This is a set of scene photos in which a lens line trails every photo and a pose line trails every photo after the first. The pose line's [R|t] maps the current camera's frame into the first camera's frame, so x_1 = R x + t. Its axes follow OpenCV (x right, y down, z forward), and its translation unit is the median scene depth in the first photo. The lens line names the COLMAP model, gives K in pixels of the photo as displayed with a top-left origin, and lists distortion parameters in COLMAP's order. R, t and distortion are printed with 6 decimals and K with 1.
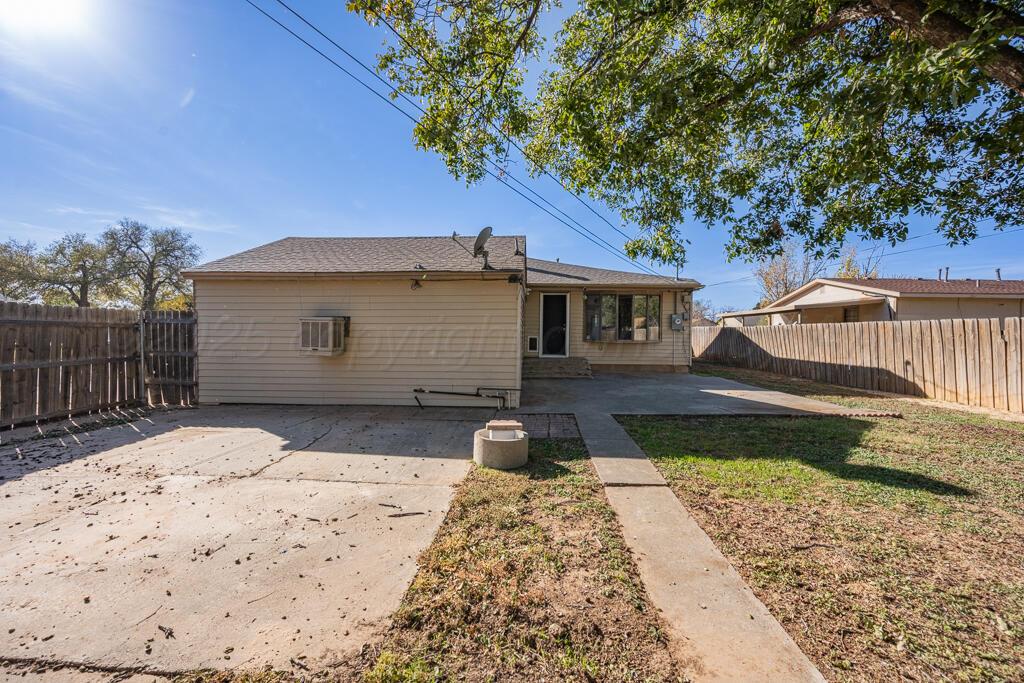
lens RADIAL K [[405.7, 0, 507.8], [0, 405.7, 335.5], [0, 0, 1]] dist [-0.001072, 0.000162]
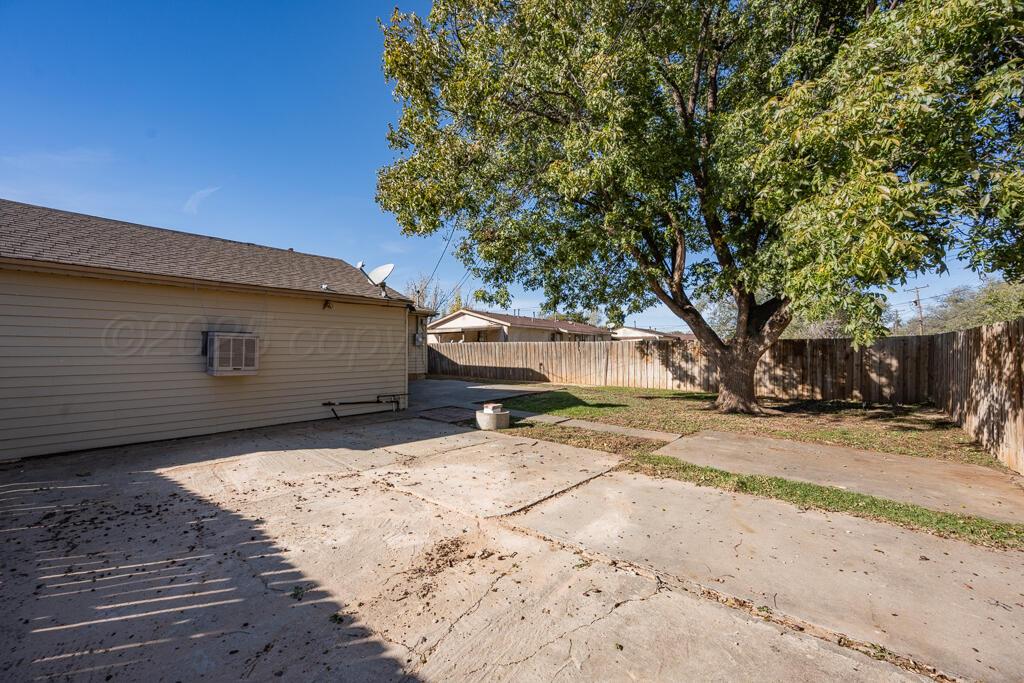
lens RADIAL K [[405.7, 0, 522.6], [0, 405.7, 346.7], [0, 0, 1]] dist [-0.001072, 0.000162]
pose [[0.588823, 0.000822, 0.808261, -0.593281], [0.004612, 0.999980, -0.004377, -0.006312], [-0.808249, 0.006305, 0.588808, -0.034333]]
